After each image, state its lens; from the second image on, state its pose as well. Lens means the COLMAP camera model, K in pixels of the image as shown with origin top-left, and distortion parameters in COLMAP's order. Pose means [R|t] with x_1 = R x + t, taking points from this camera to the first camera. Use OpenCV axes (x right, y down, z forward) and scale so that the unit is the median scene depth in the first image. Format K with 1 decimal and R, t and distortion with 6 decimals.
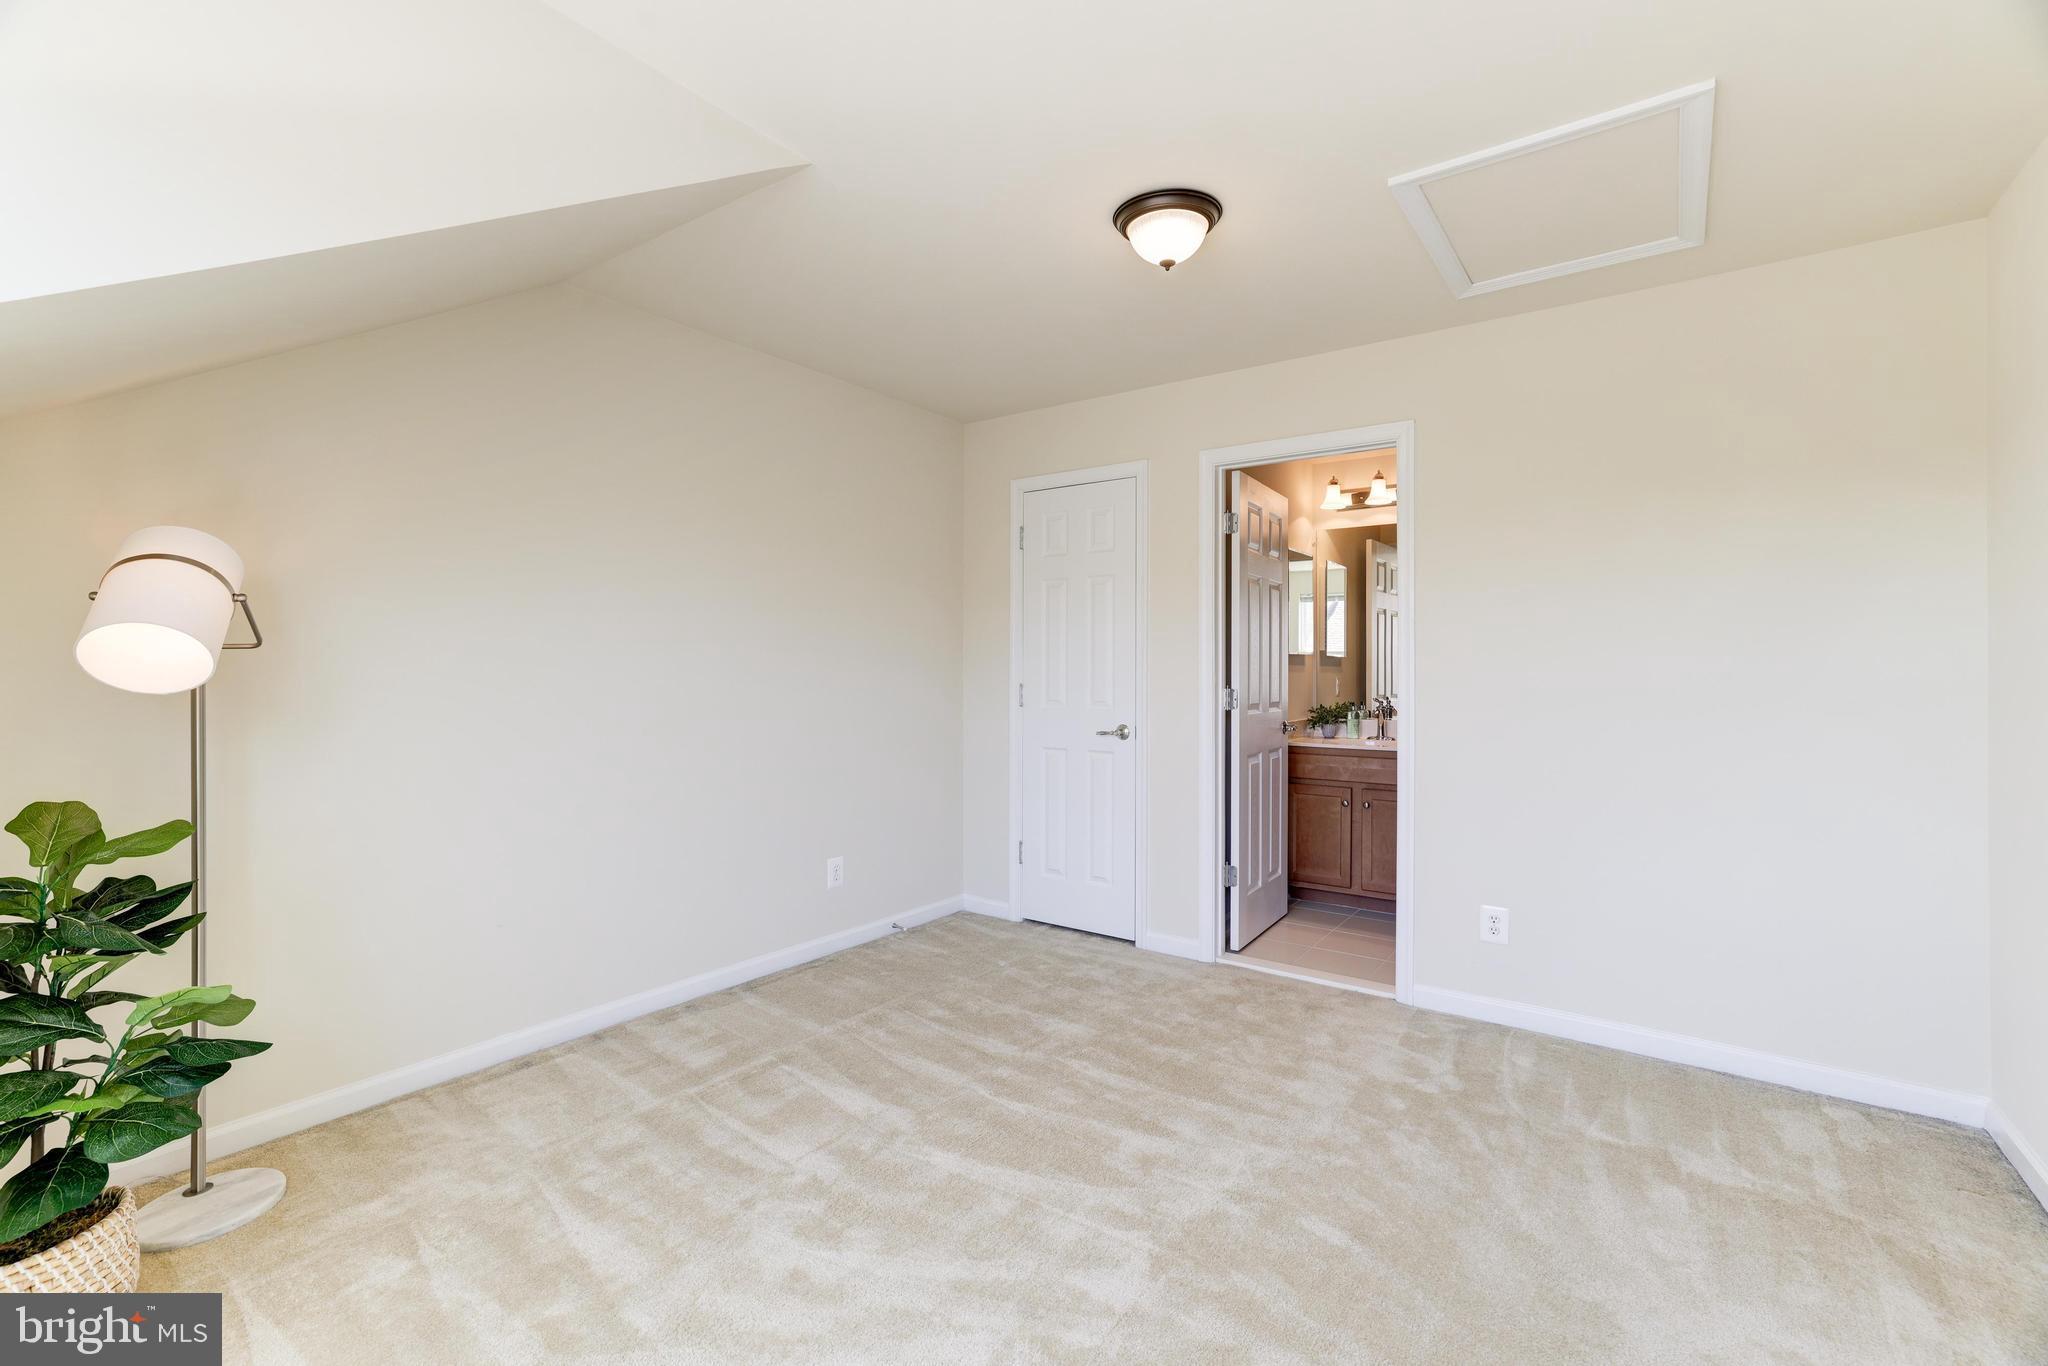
lens RADIAL K [[894.1, 0, 1023.3], [0, 894.1, 670.4], [0, 0, 1]] dist [-0.048865, 0.017939]
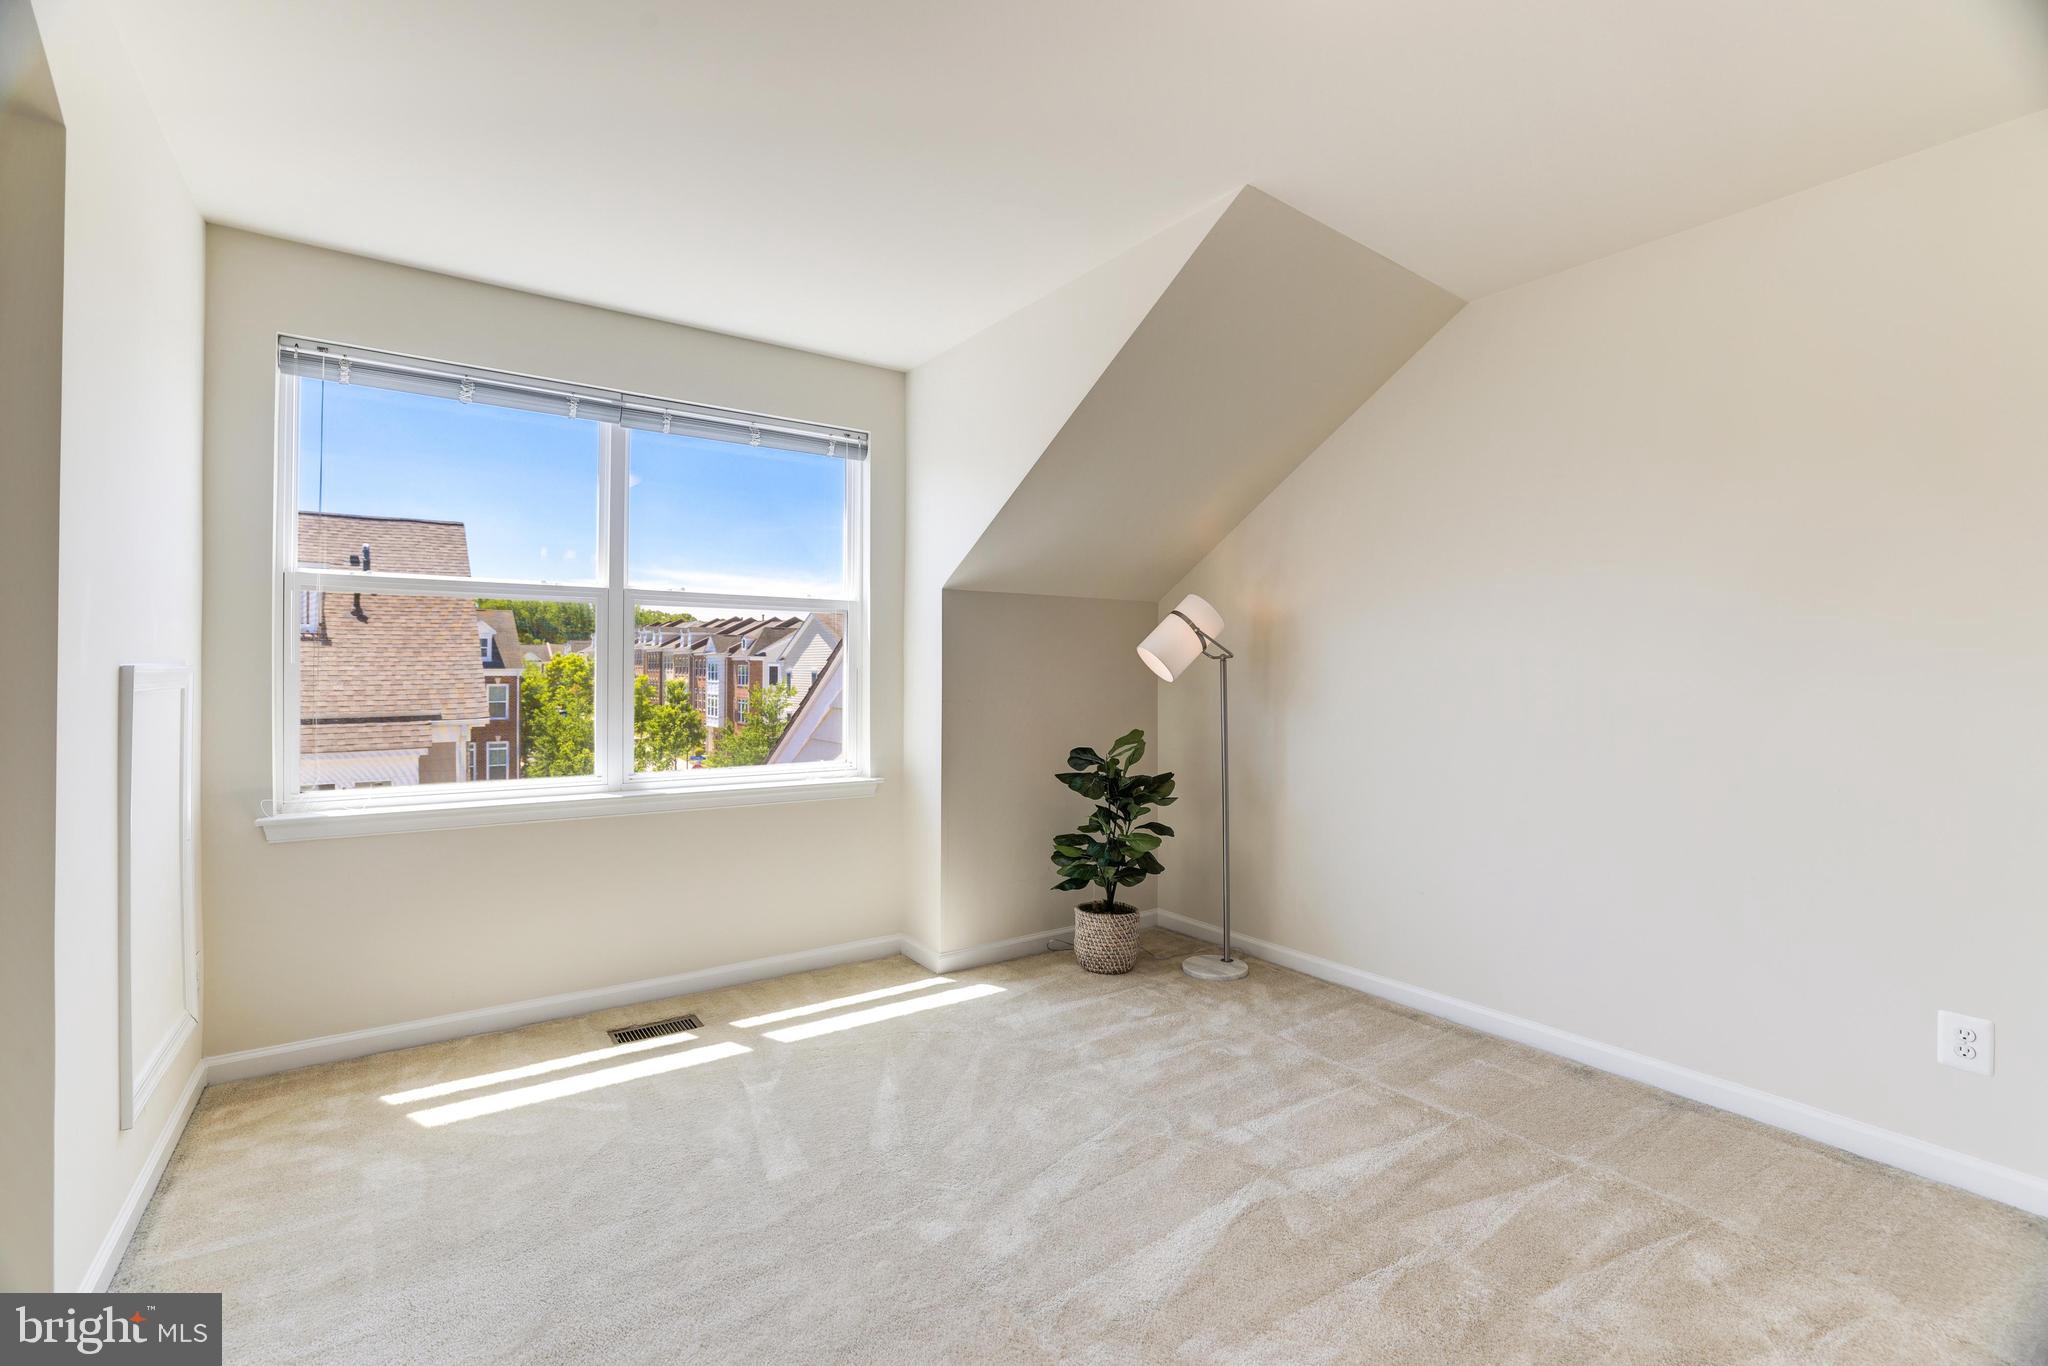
lens RADIAL K [[894.1, 0, 1023.3], [0, 894.1, 670.4], [0, 0, 1]] dist [-0.048865, 0.017939]
pose [[-0.334707, -0.007648, -0.942291, 0.534966], [-0.004728, 0.999968, -0.006437, 0.005262], [0.942310, 0.002300, -0.334733, 0.698116]]
